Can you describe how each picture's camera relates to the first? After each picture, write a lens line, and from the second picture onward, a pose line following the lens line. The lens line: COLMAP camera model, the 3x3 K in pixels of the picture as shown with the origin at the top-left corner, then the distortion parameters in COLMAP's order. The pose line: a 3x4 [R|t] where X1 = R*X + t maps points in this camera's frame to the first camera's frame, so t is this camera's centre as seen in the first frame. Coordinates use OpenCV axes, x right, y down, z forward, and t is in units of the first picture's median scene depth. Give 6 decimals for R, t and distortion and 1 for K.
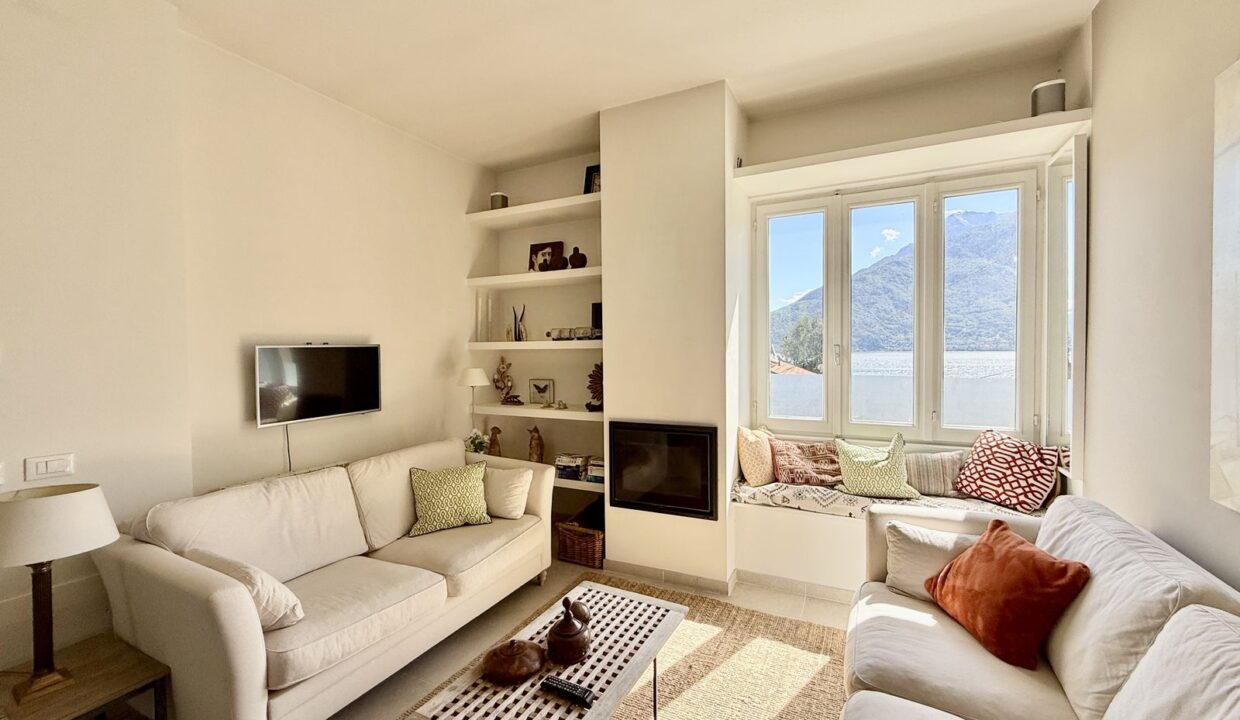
lens RADIAL K [[506.3, 0, 620.7], [0, 506.3, 353.9], [0, 0, 1]] dist [-0.001442, 0.000076]
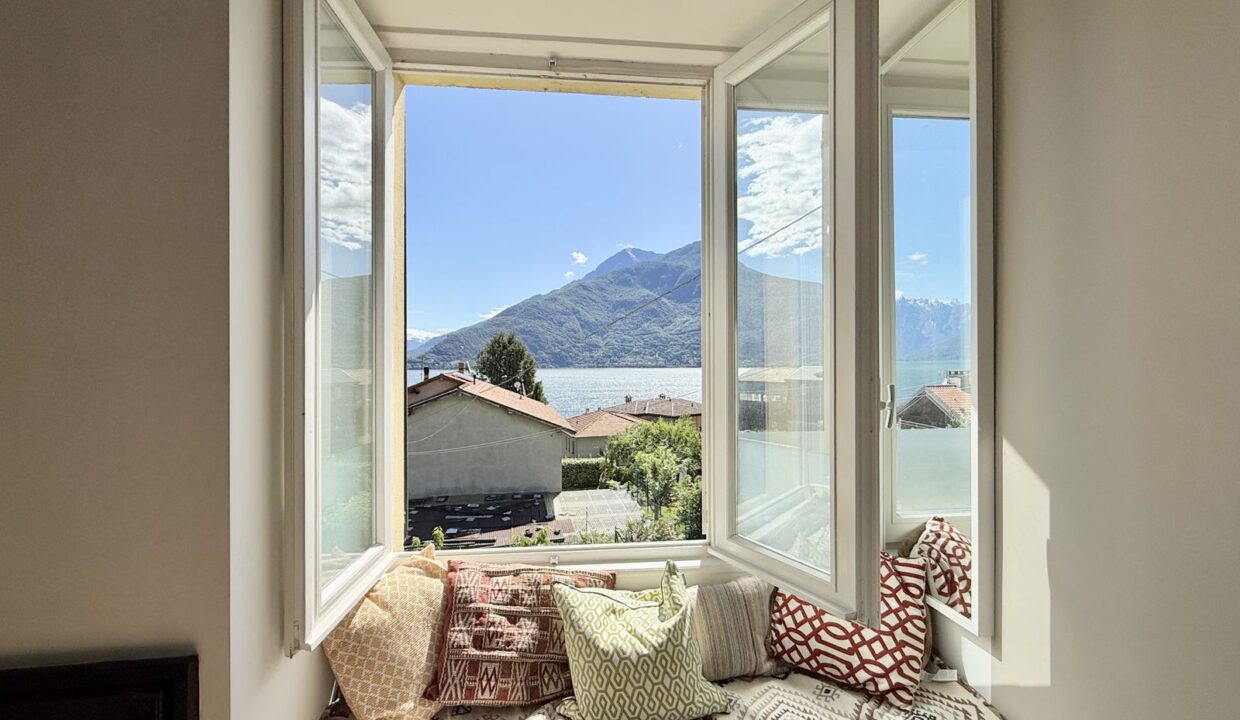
lens RADIAL K [[506.3, 0, 620.7], [0, 506.3, 353.9], [0, 0, 1]] dist [-0.001442, 0.000076]
pose [[0.836732, 0.016254, 0.547371, 0.255892], [0.000536, 0.999535, -0.030501, -0.026849], [-0.547612, 0.025815, 0.836334, 0.670816]]
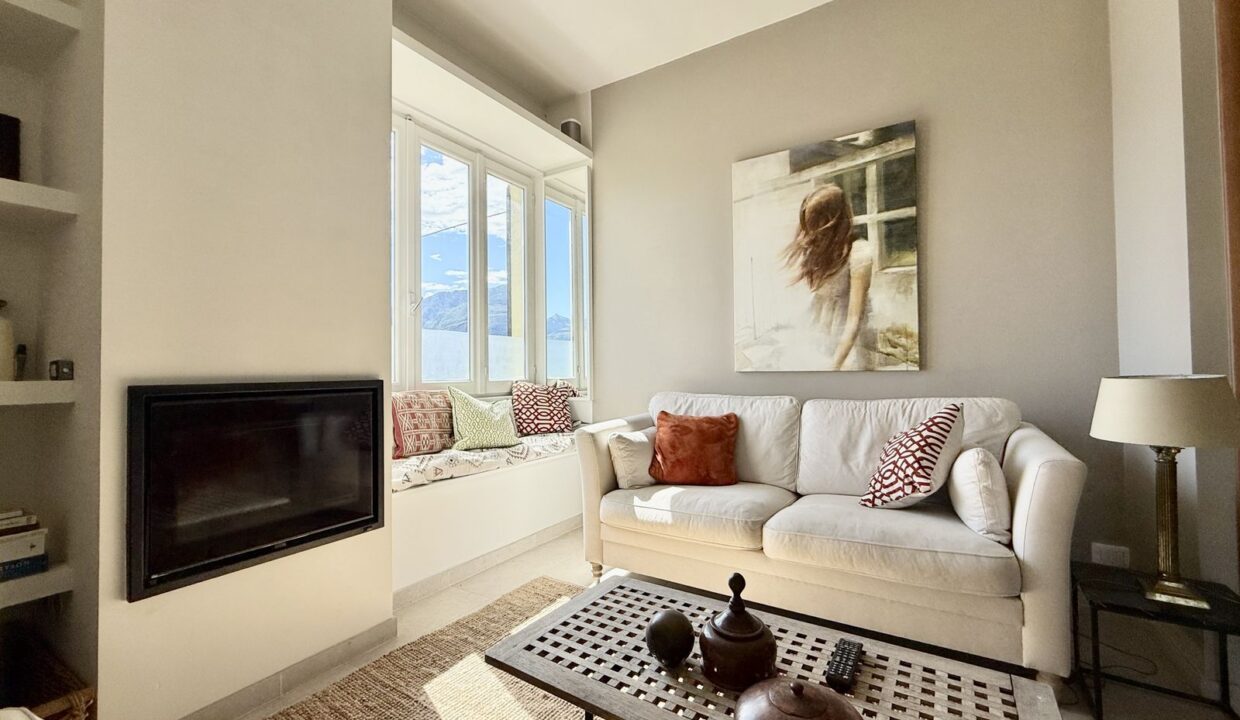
lens RADIAL K [[500.3, 0, 620.6], [0, 500.3, 363.4], [0, 0, 1]] dist [-0.000962, -0.000097]
pose [[0.102822, 0.034384, 0.994105, -0.444698], [0.038218, 0.998528, -0.038490, 0.172995], [-0.993965, 0.041950, 0.101356, 0.681864]]
